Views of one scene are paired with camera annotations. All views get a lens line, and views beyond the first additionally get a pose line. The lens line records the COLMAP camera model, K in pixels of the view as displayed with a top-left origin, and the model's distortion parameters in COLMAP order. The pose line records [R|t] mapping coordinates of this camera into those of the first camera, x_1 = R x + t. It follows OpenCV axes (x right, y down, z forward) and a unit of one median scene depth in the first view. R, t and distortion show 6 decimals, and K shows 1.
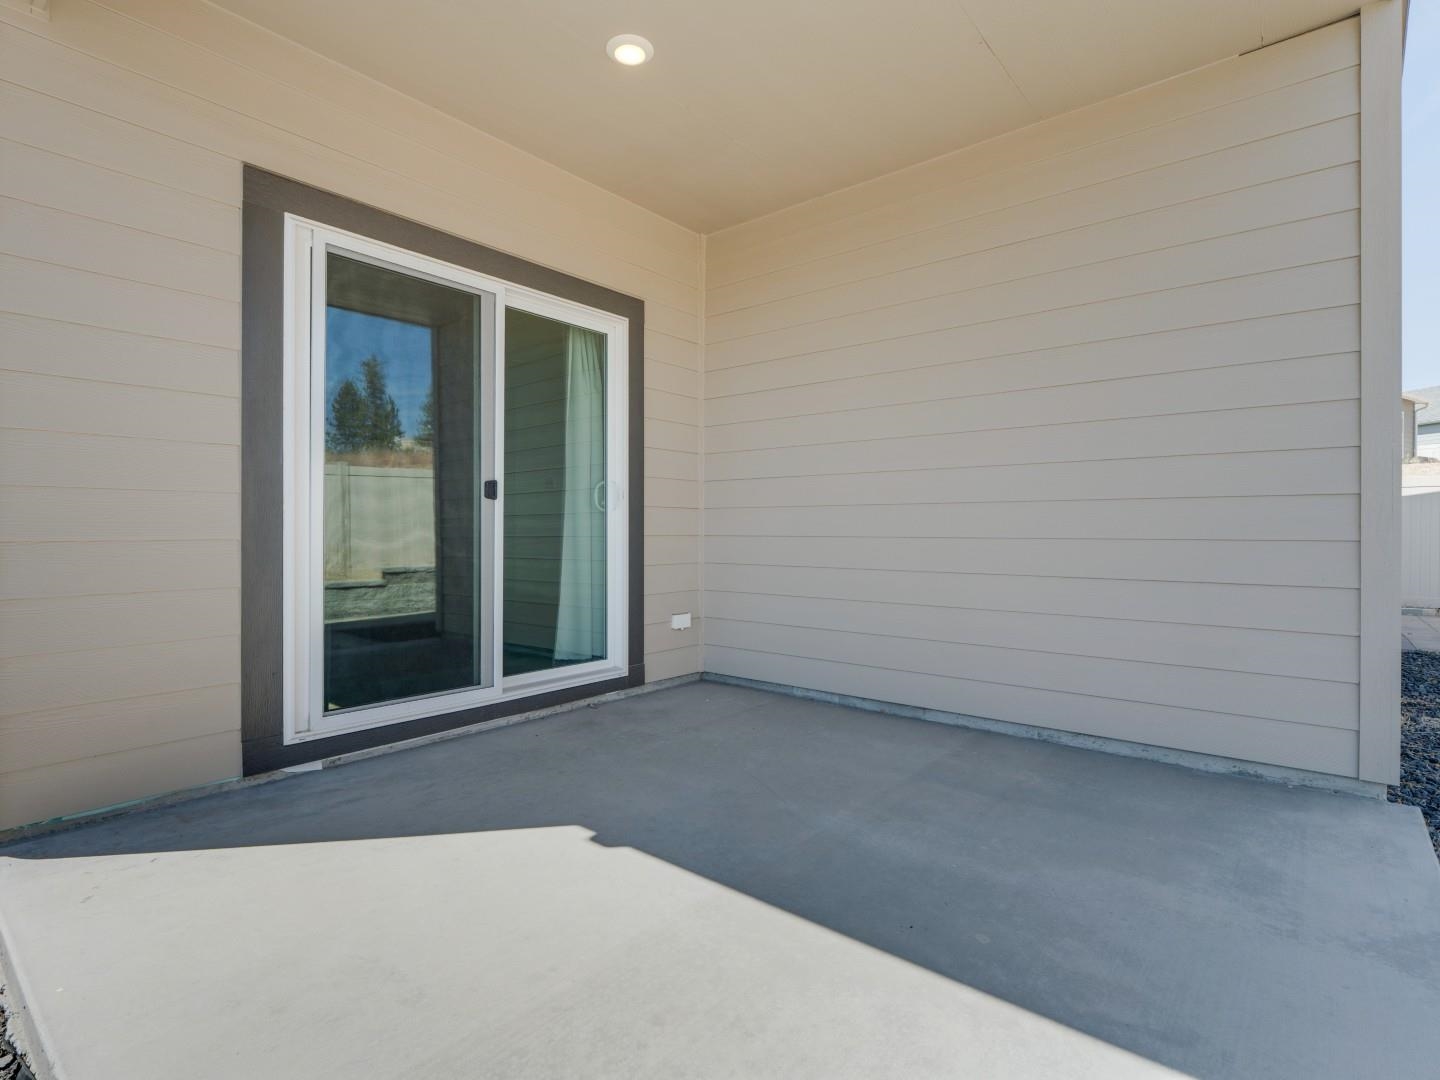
lens RADIAL K [[865.6, 0, 720.0], [0, 865.6, 540.0], [0, 0, 1]] dist [0.002733, -0.000045]
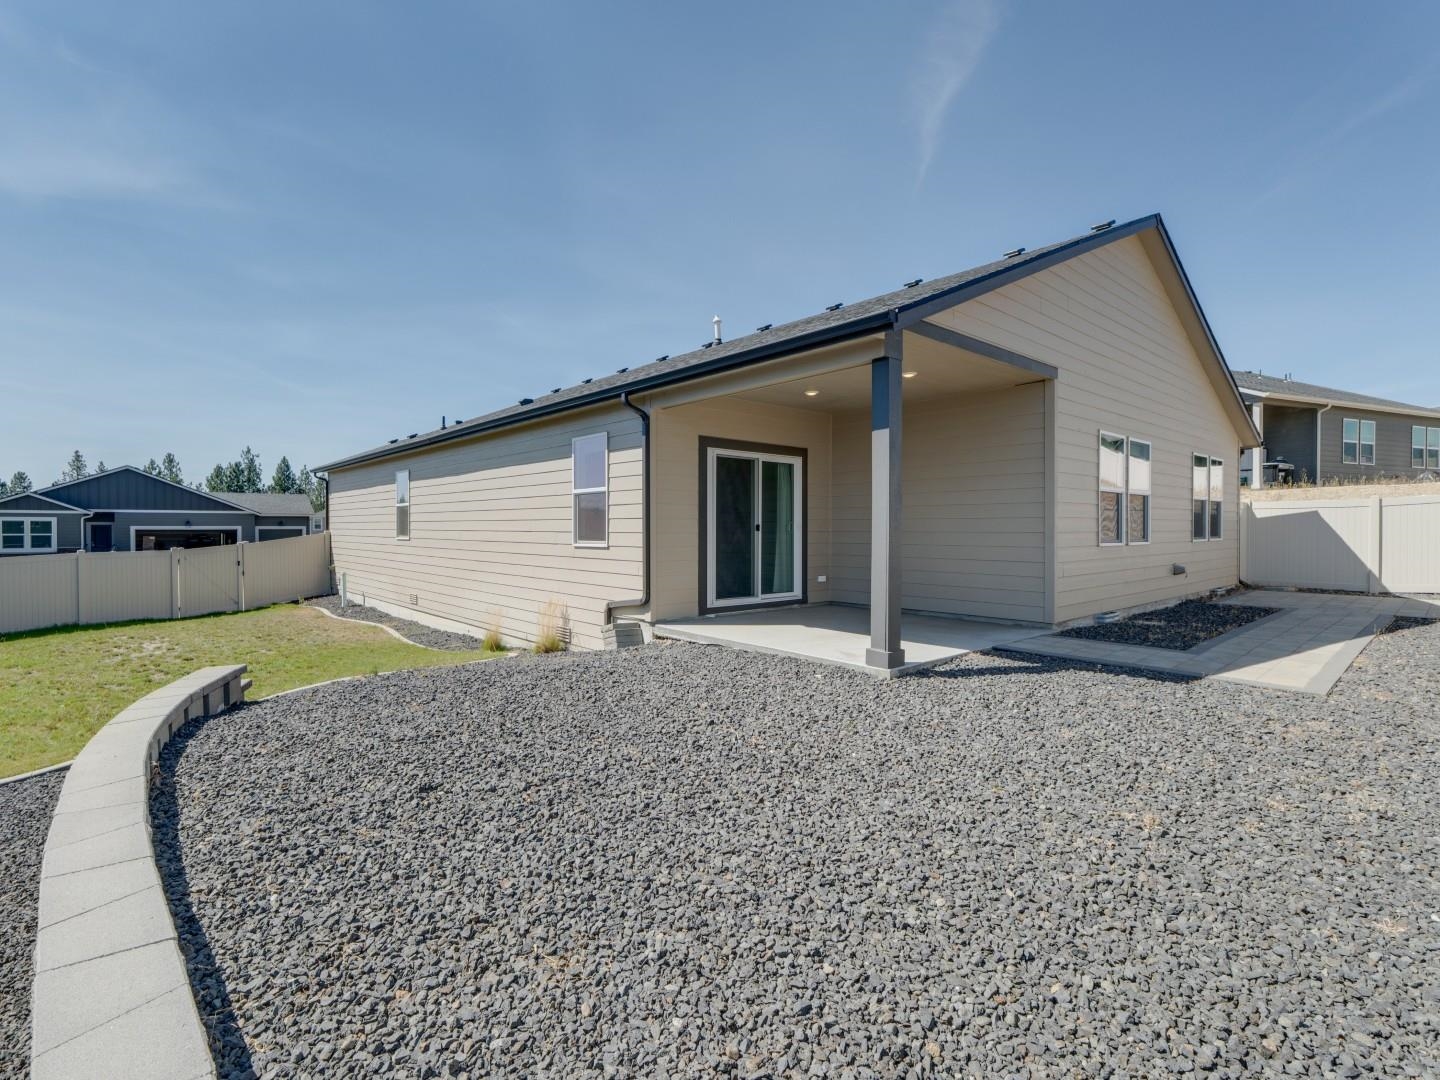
lens RADIAL K [[865.6, 0, 720.0], [0, 865.6, 540.0], [0, 0, 1]] dist [0.002733, -0.000045]
pose [[0.991964, 0.001067, -0.126514, -0.026337], [-0.000870, 0.999998, 0.001618, -0.021054], [0.126515, -0.001495, 0.991964, -1.702800]]
